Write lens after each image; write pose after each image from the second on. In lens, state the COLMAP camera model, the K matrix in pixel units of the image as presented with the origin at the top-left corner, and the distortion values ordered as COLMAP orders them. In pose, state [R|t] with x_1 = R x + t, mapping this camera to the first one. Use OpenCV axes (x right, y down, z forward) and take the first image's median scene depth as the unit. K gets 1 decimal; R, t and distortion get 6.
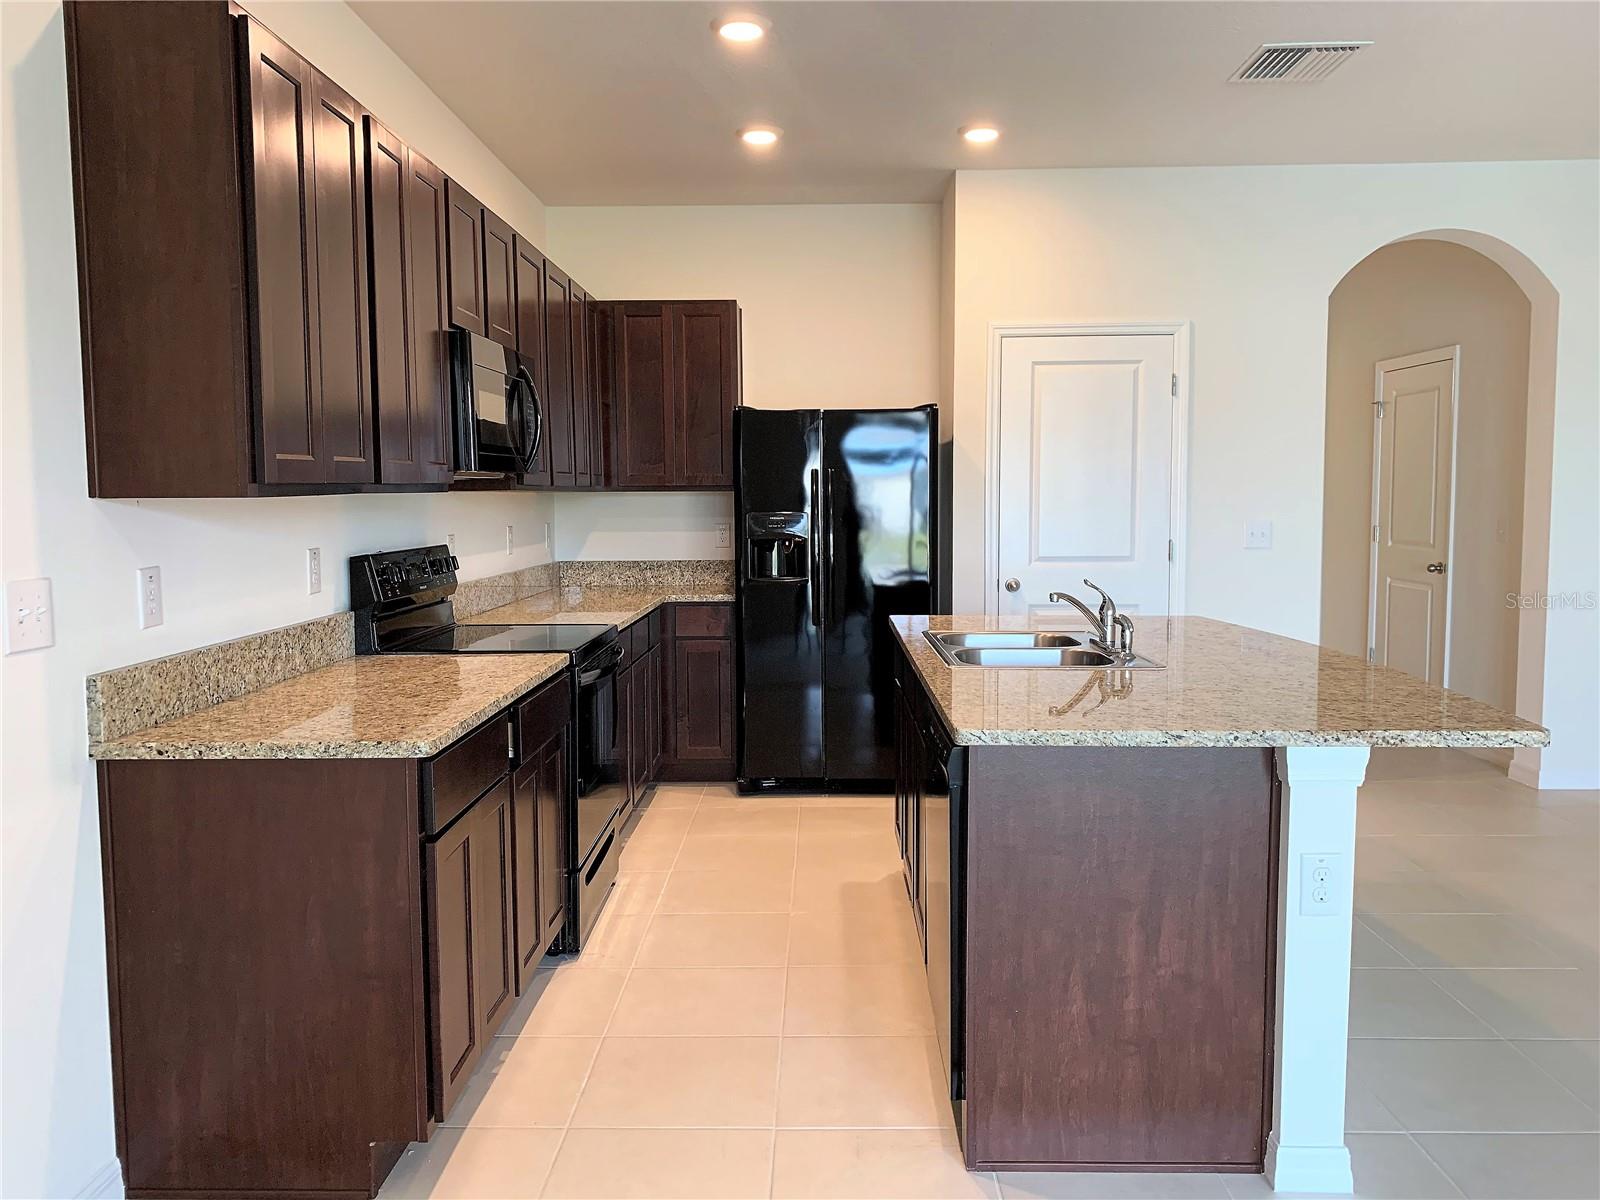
lens RADIAL K [[1233.6, 0, 801.4], [0, 1233.6, 595.2], [0, 0, 1]] dist [0.005366, -0.011145]
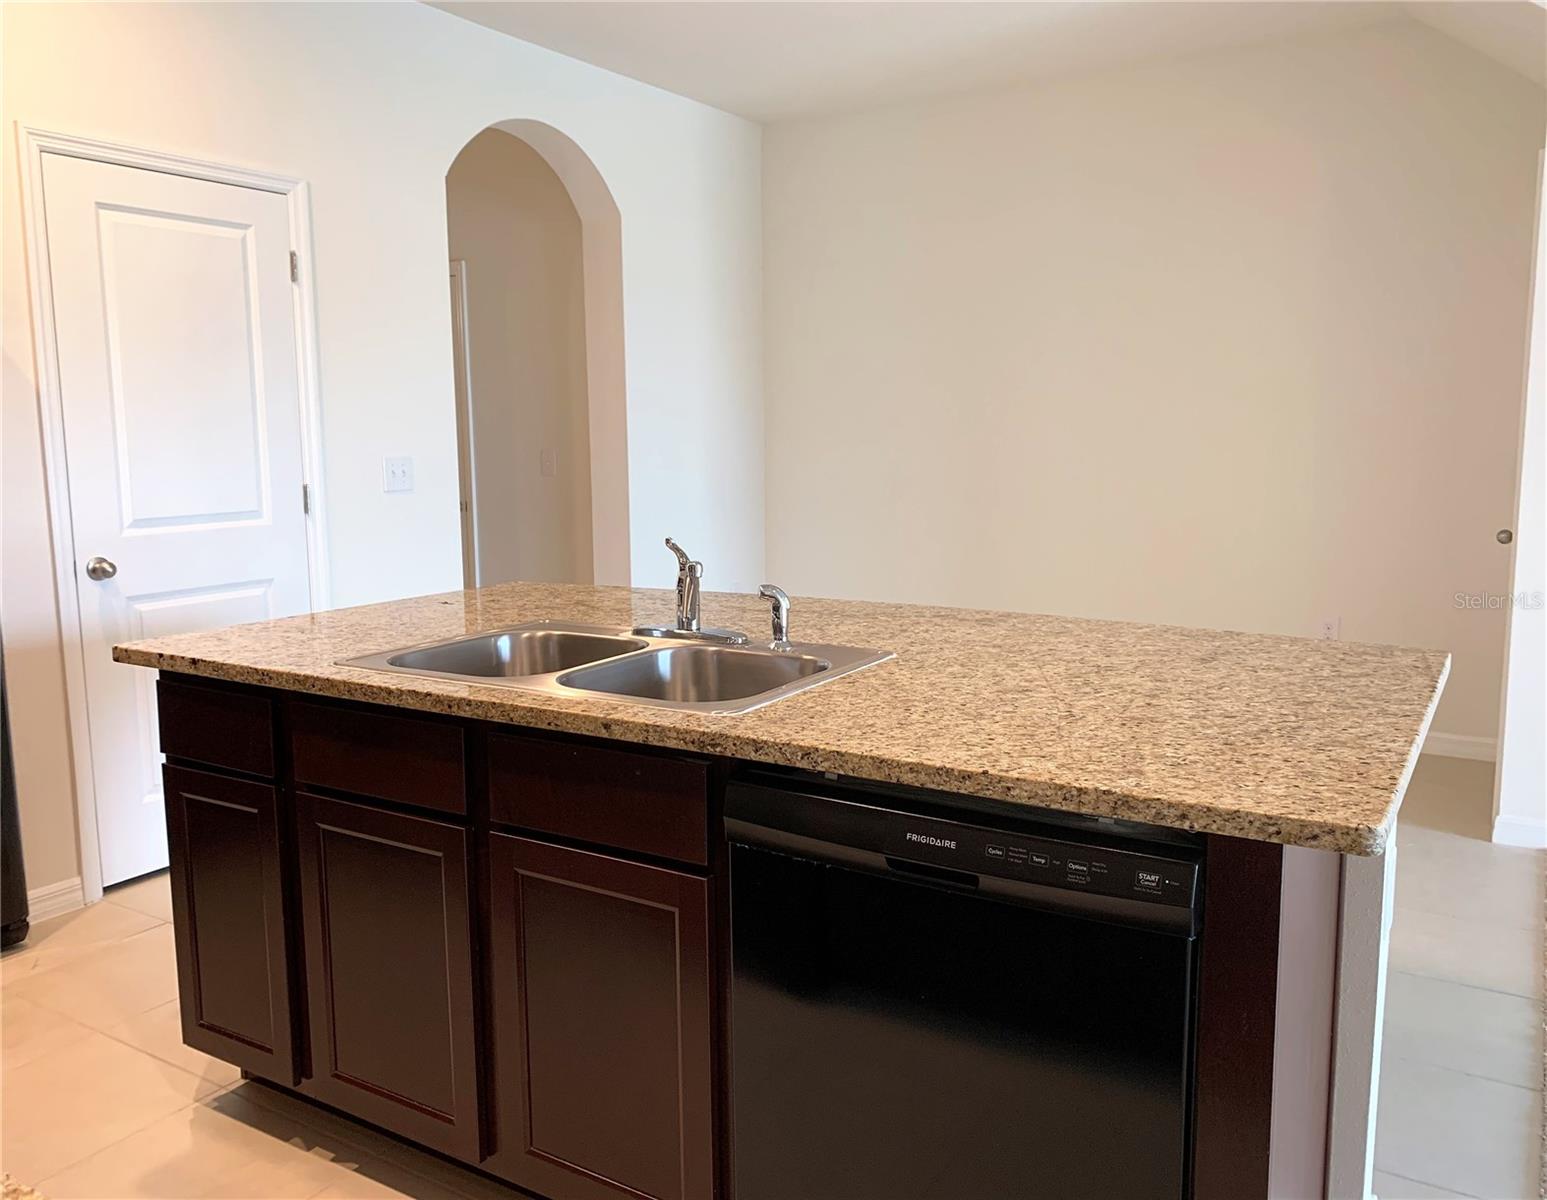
lens RADIAL K [[1225.3, 0, 771.7], [0, 1225.3, 595.7], [0, 0, 1]] dist [0.009669, -0.004050]
pose [[0.510192, -0.117929, 0.851937, -0.192028], [0.080898, 0.992743, 0.088973, -0.023376], [-0.856247, 0.023527, 0.516030, 0.419995]]
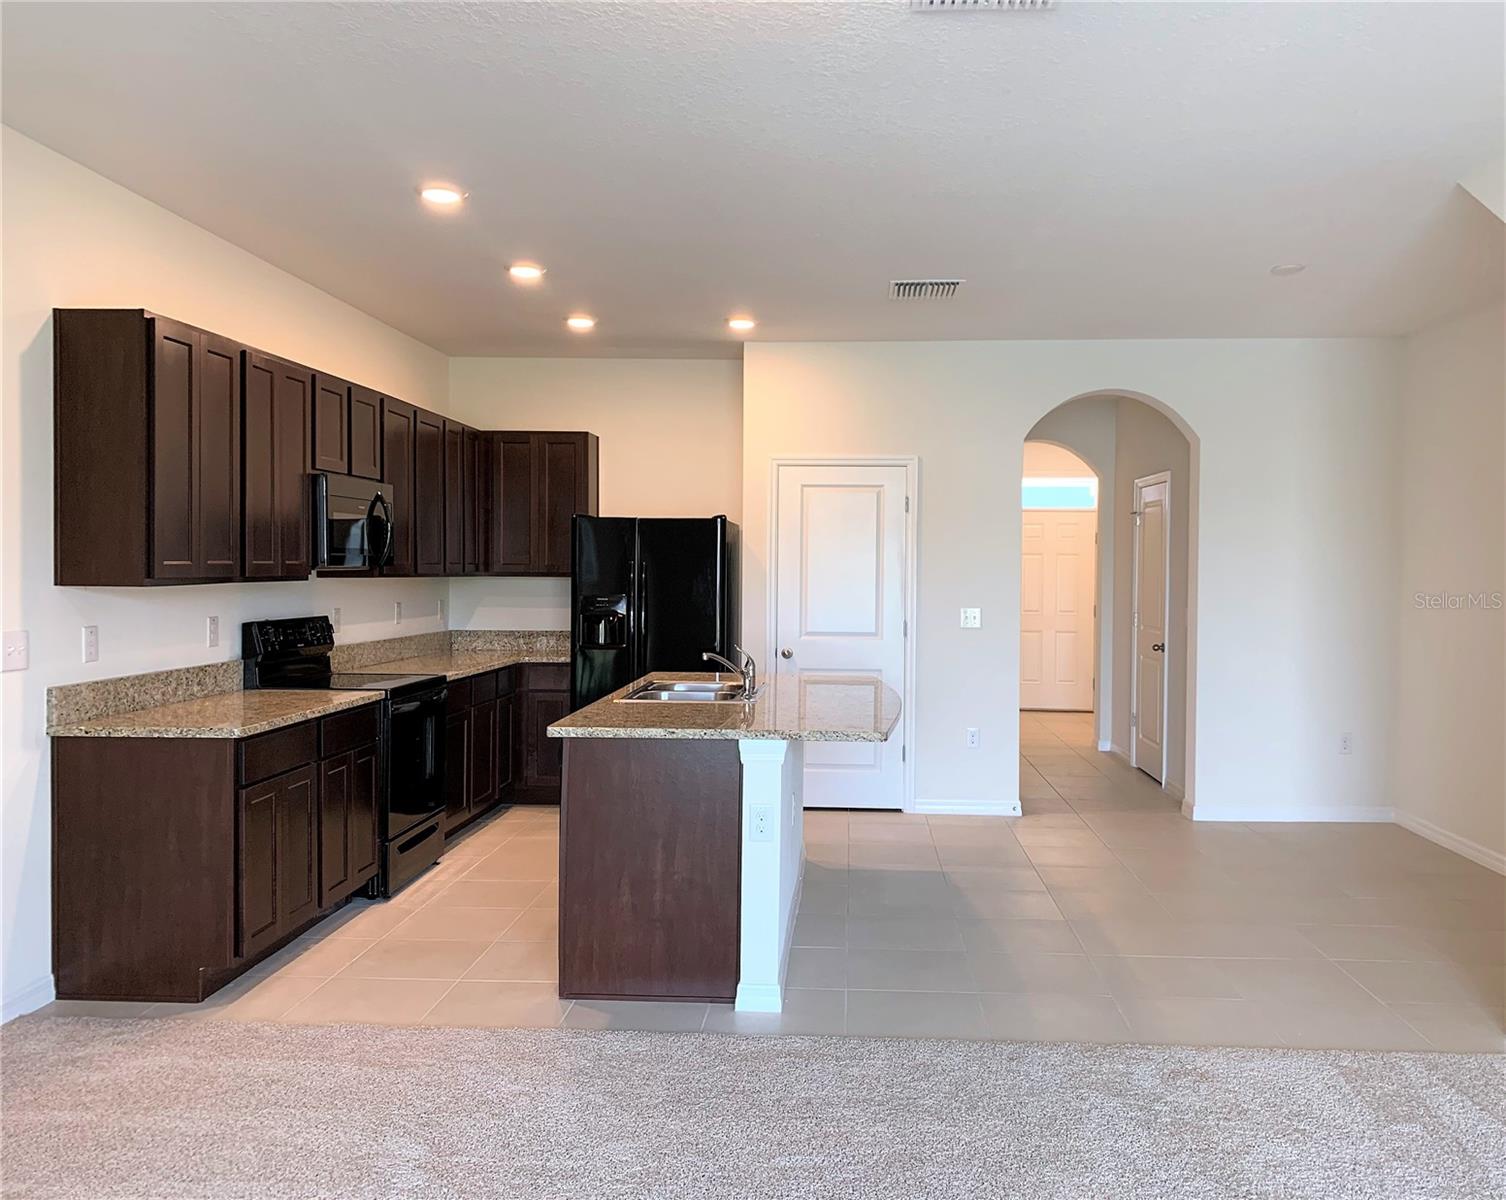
lens RADIAL K [[1233.4, 0, 820.0], [0, 1233.4, 596.5], [0, 0, 1]] dist [-0.004401, -0.014173]
pose [[0.999834, 0.015502, -0.009594, 0.230353], [-0.016060, 0.998006, -0.061040, 0.011280], [0.008628, 0.061184, 0.998089, -0.319078]]
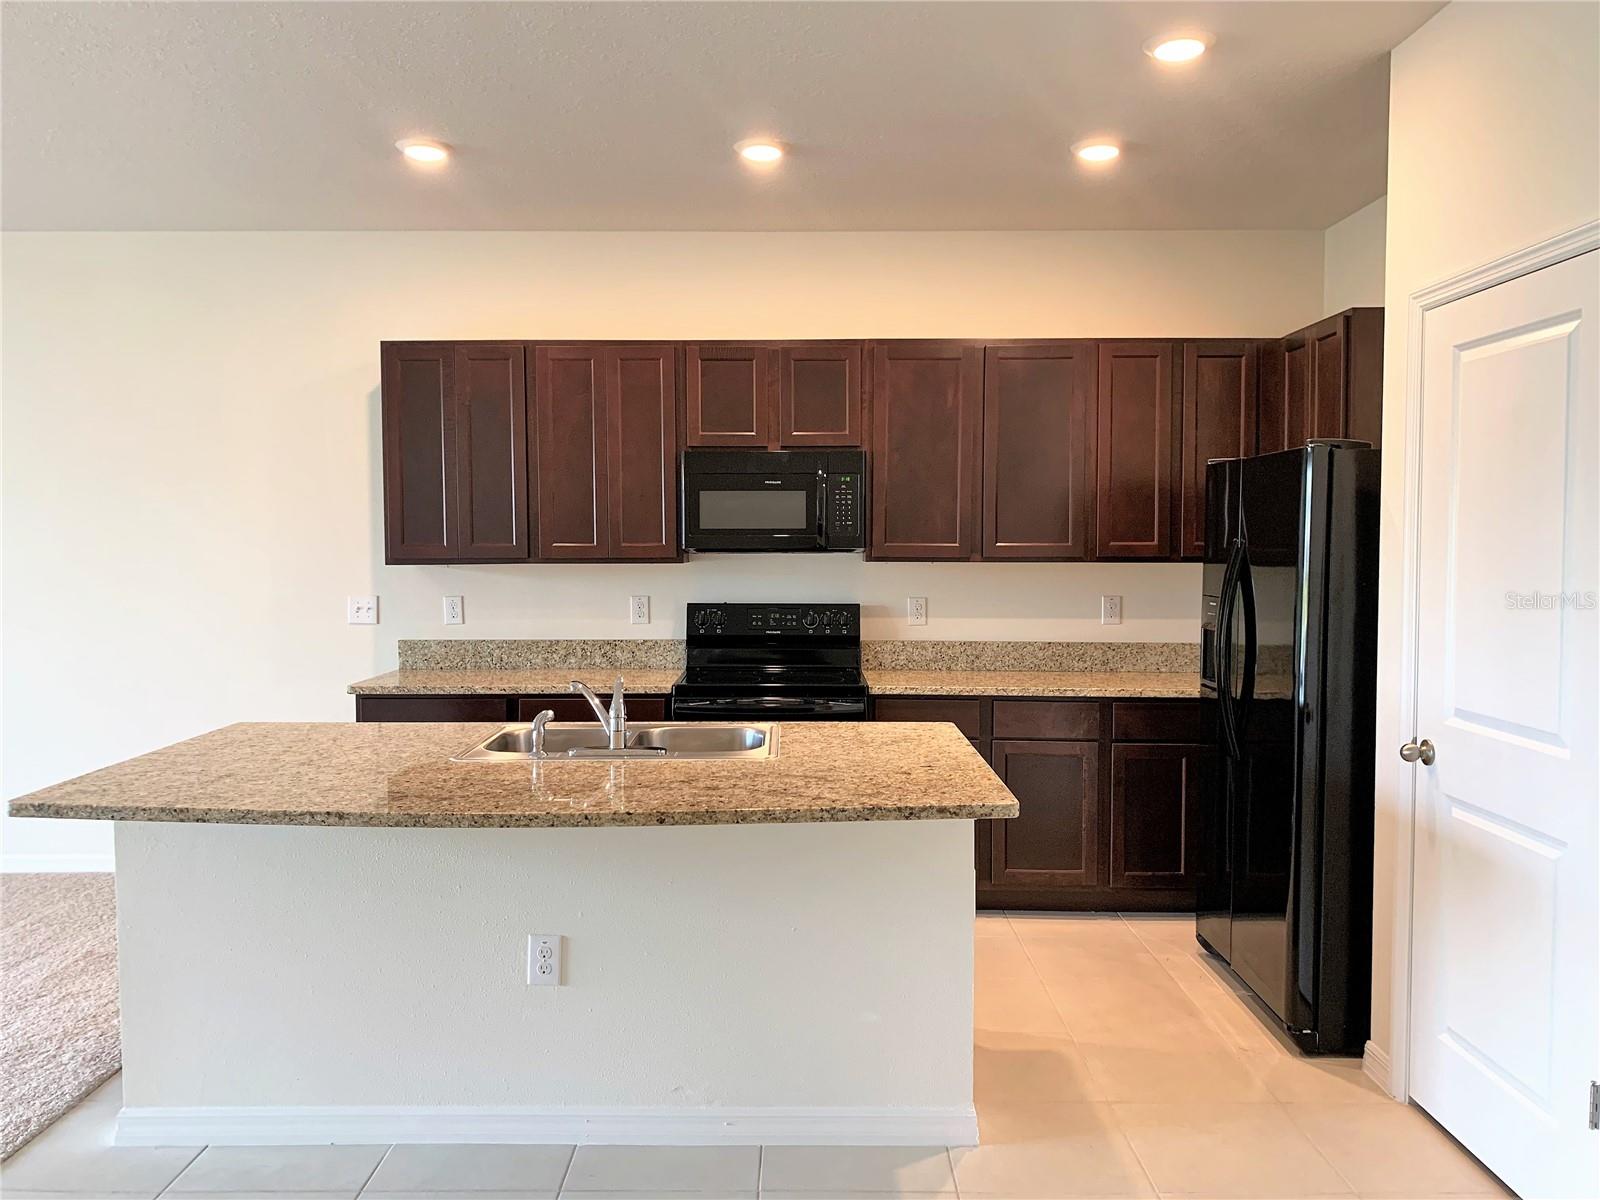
lens RADIAL K [[1233.6, 0, 801.4], [0, 1233.6, 595.2], [0, 0, 1]] dist [0.005366, -0.011145]
pose [[0.017174, 0.056772, -0.998239, 0.762523], [-0.083265, 0.995000, 0.055155, -0.090908], [0.996379, 0.082172, 0.021815, 0.742636]]
